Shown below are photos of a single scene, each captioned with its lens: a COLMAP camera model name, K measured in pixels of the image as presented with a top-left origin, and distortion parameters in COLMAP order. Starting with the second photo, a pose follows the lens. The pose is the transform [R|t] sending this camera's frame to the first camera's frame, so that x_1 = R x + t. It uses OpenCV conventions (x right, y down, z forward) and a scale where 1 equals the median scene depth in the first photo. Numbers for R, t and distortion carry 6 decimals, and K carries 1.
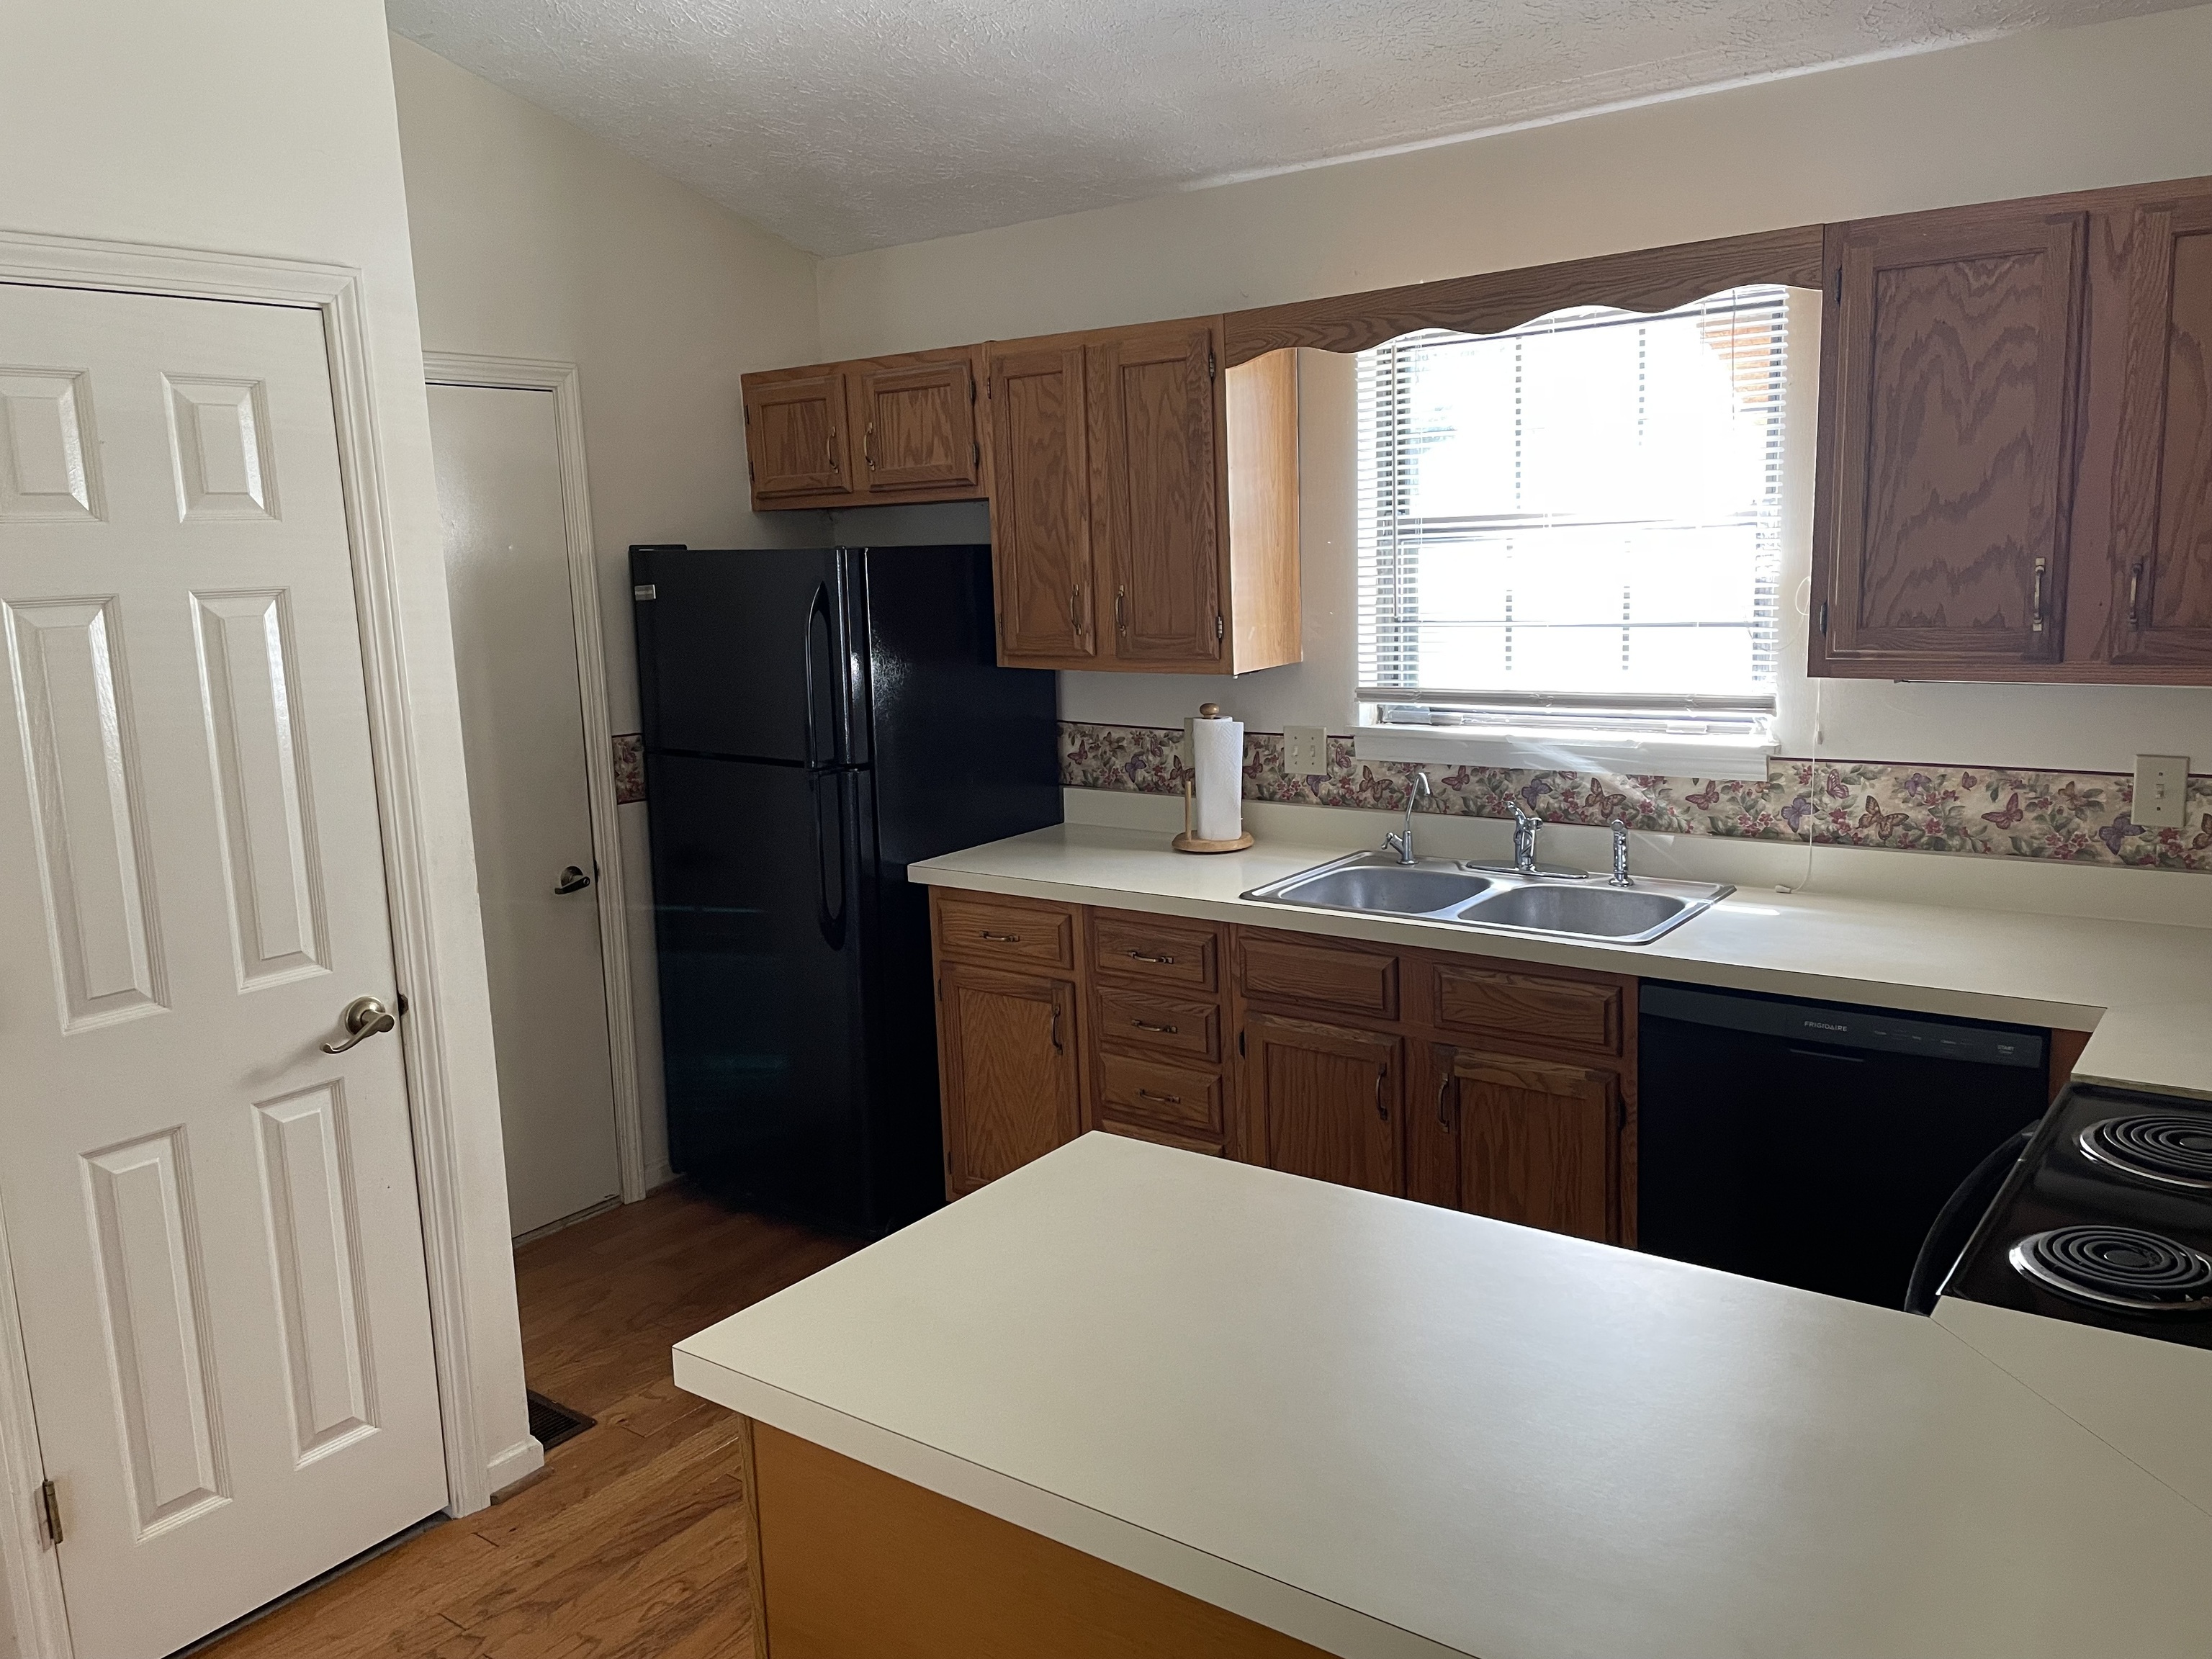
lens RADIAL K [[1666.2, 0, 1089.5], [0, 1666.2, 819.5], [0, 0, 1]] dist [0.100335, -0.122066]
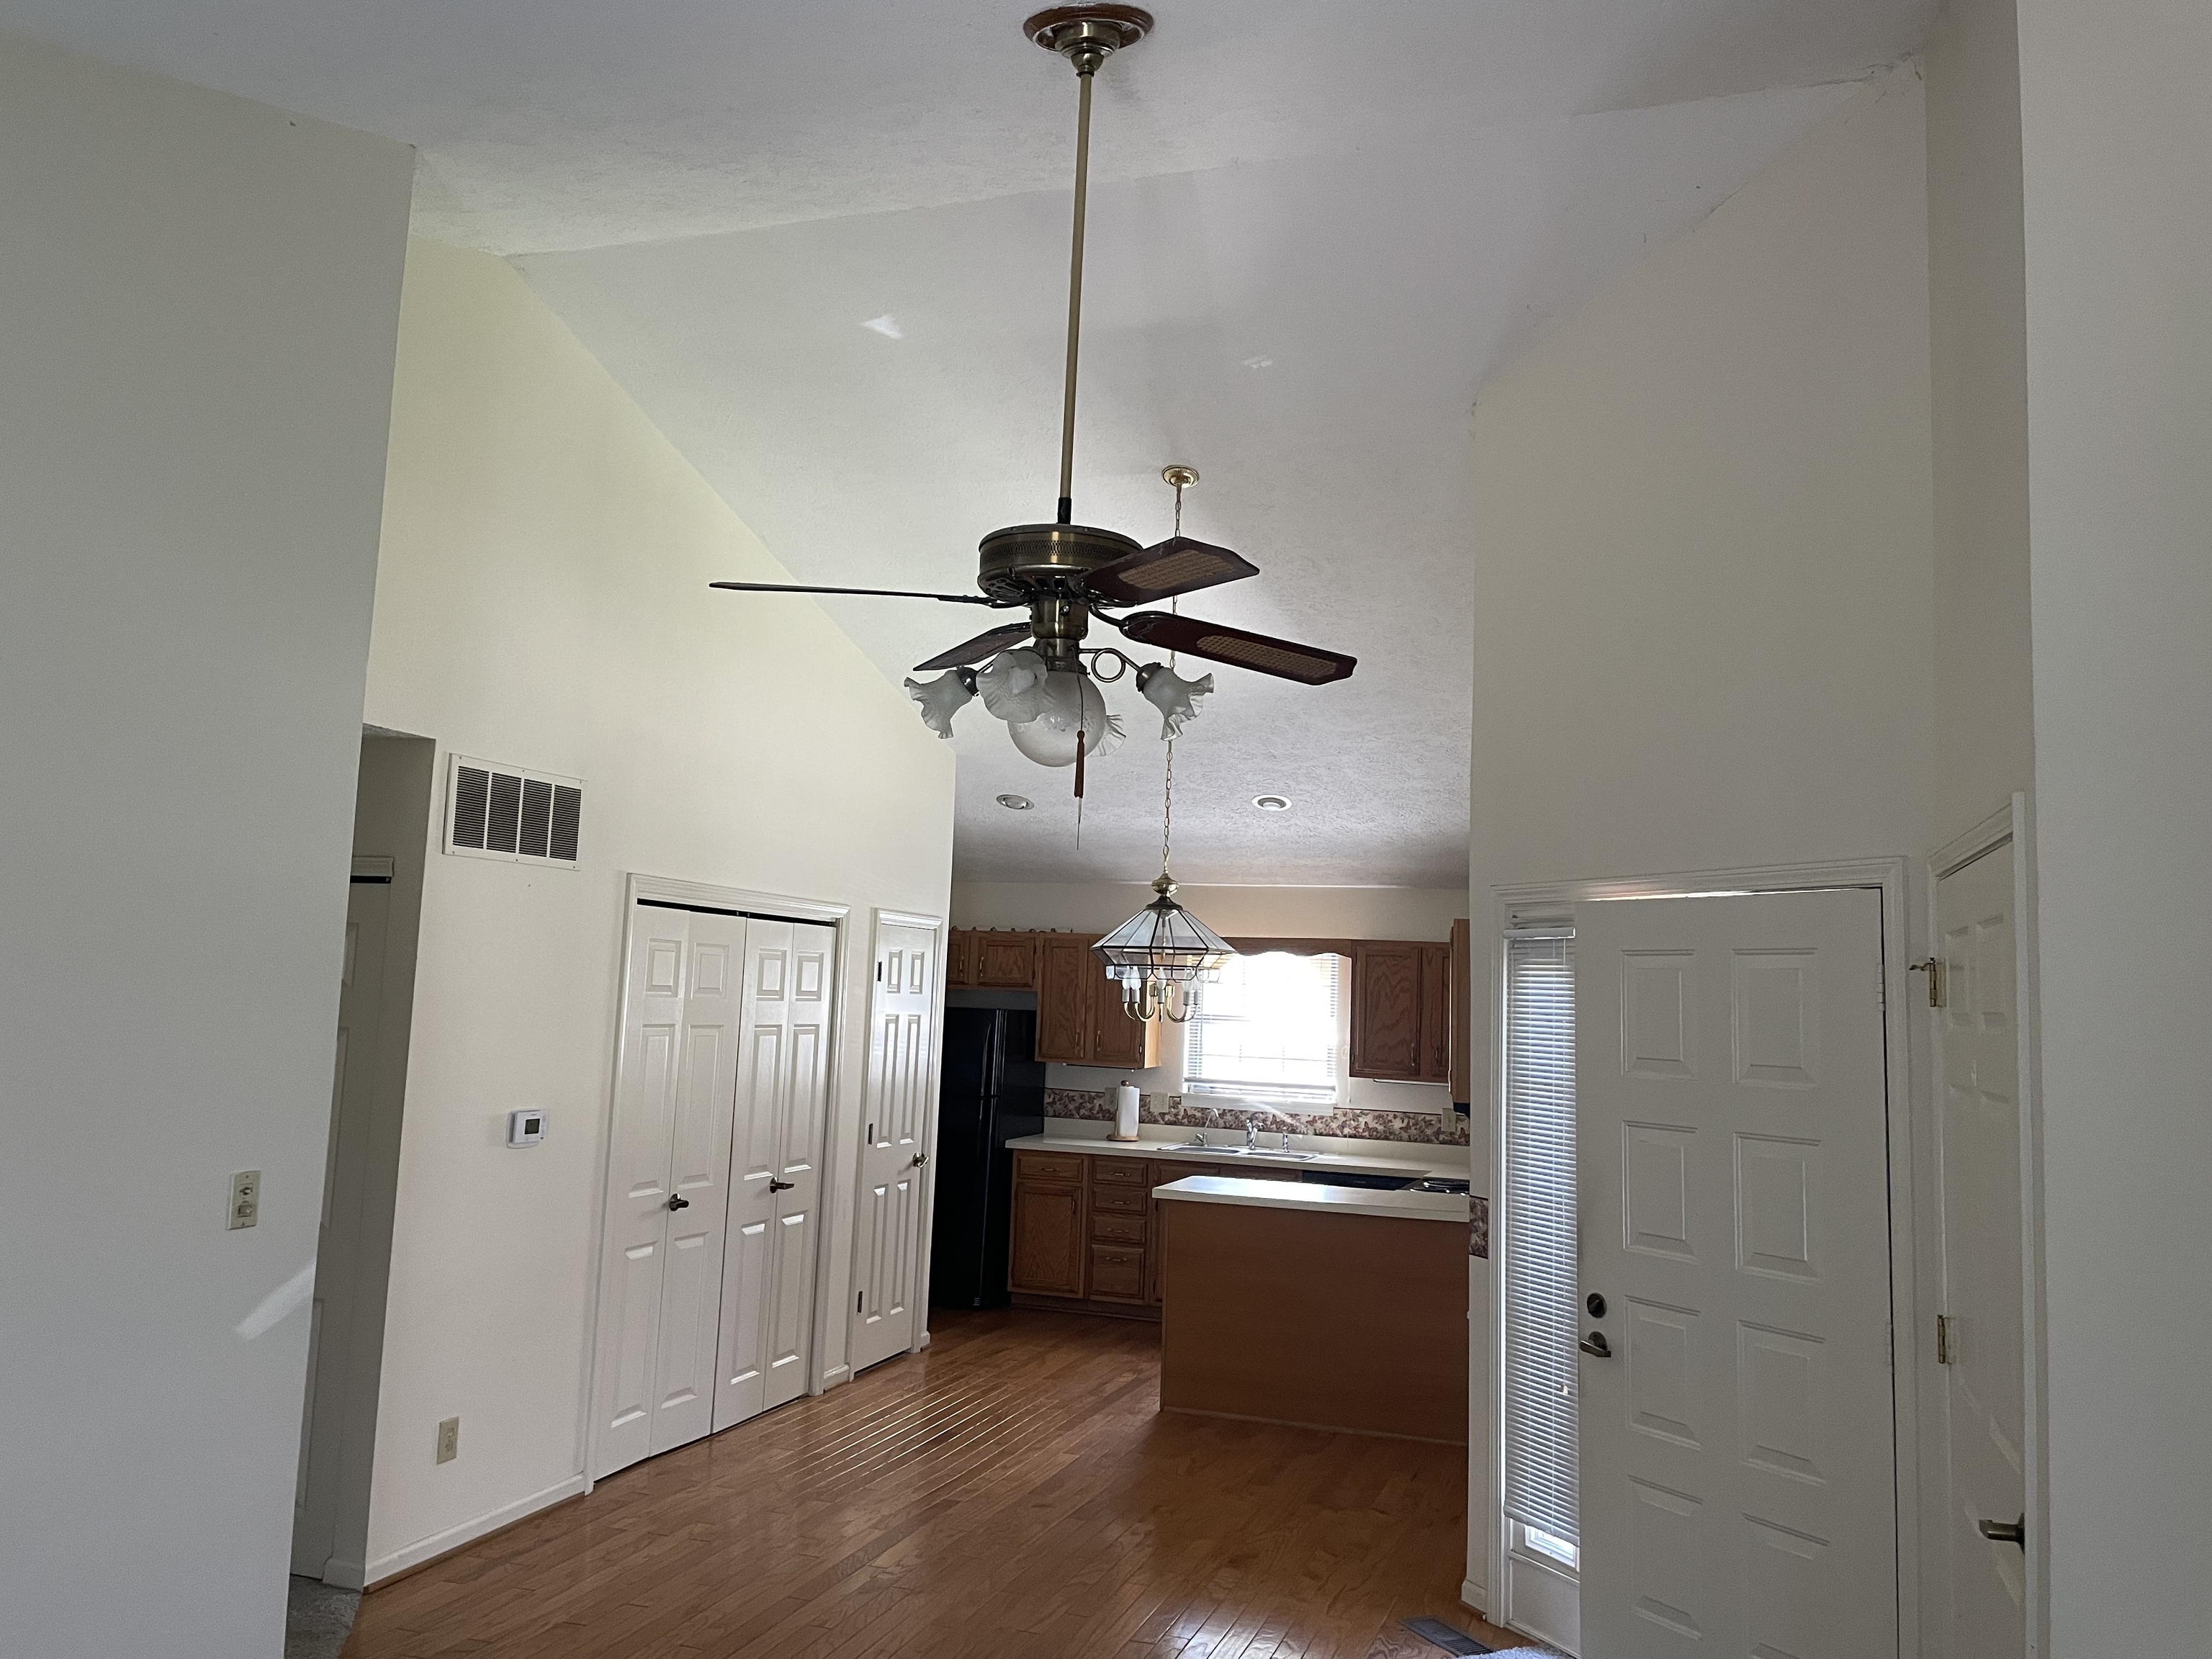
lens RADIAL K [[1666.2, 0, 1092.7], [0, 1666.2, 821.3], [0, 0, 1]] dist [0.100335, -0.122066]
pose [[0.950250, 0.106825, 0.292599, -0.869522], [-0.024036, 0.961700, -0.273047, 0.280876], [-0.310561, 0.252430, 0.916423, -1.602761]]
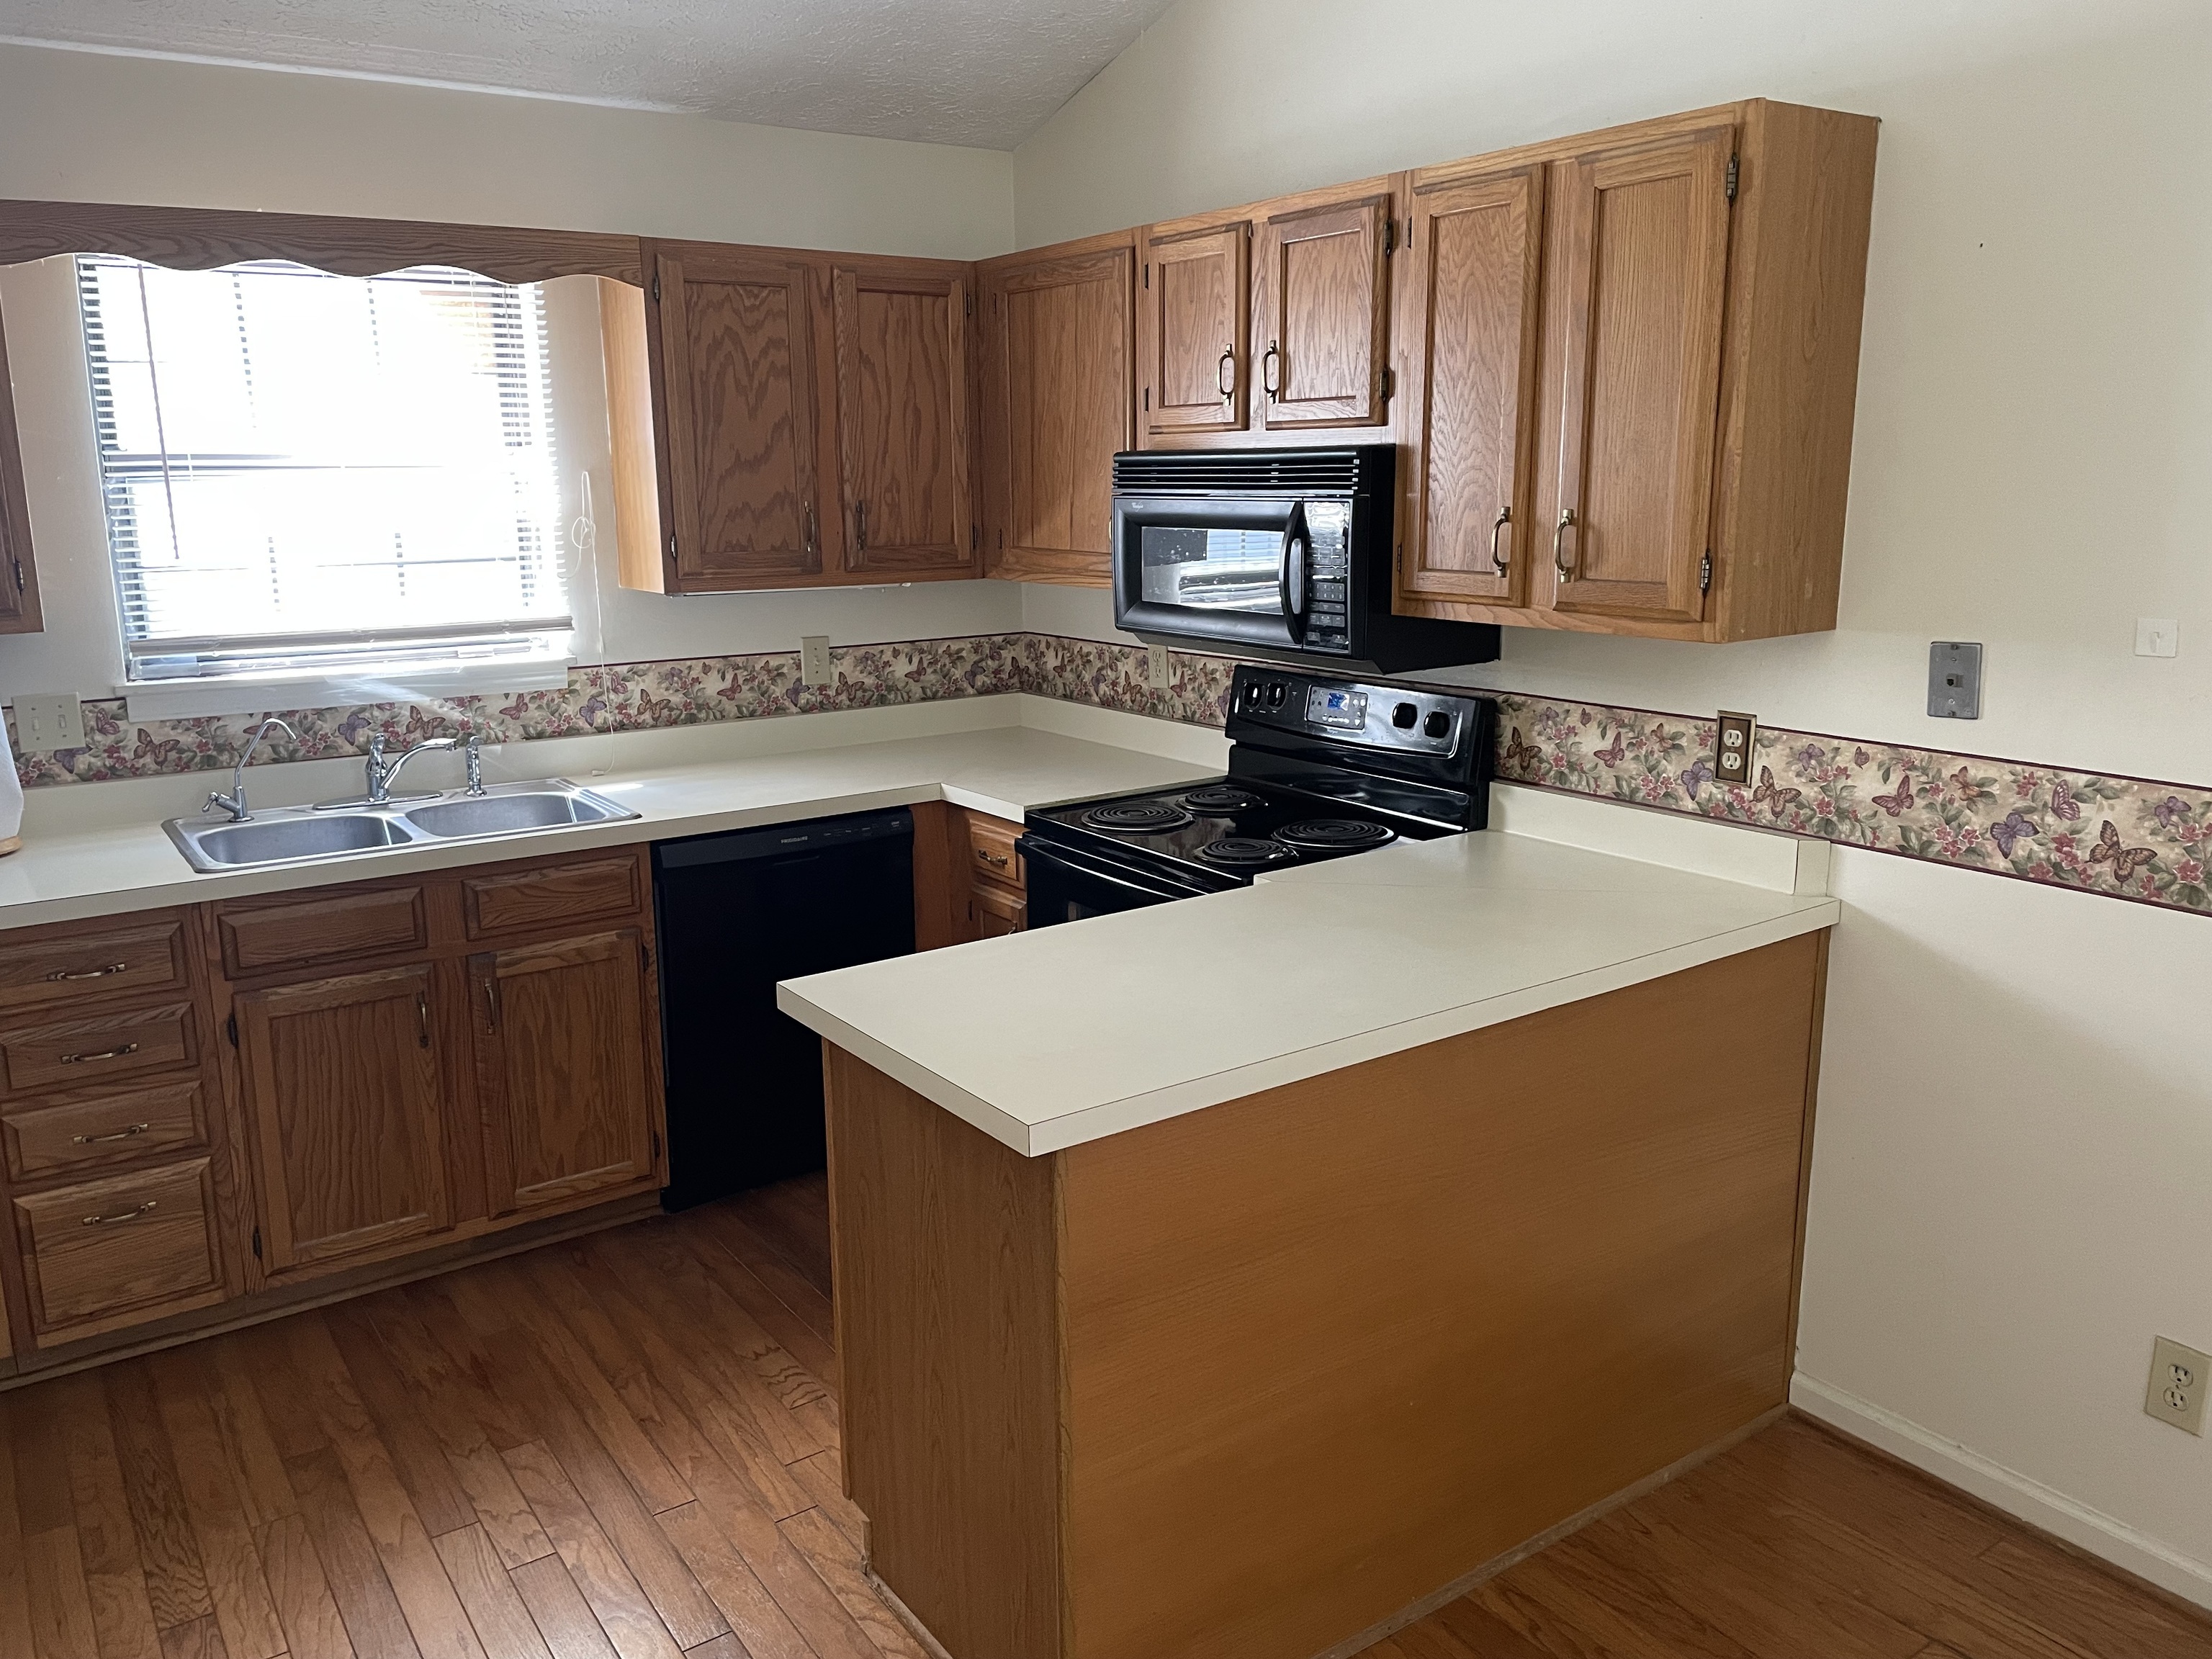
lens RADIAL K [[1666.2, 0, 1084.7], [0, 1666.2, 824.7], [0, 0, 1]] dist [0.100335, -0.122066]
pose [[0.320424, -0.169156, 0.932049, -0.608805], [0.155785, 0.979940, 0.124291, -0.018148], [-0.934377, 0.105374, 0.340348, 0.250698]]
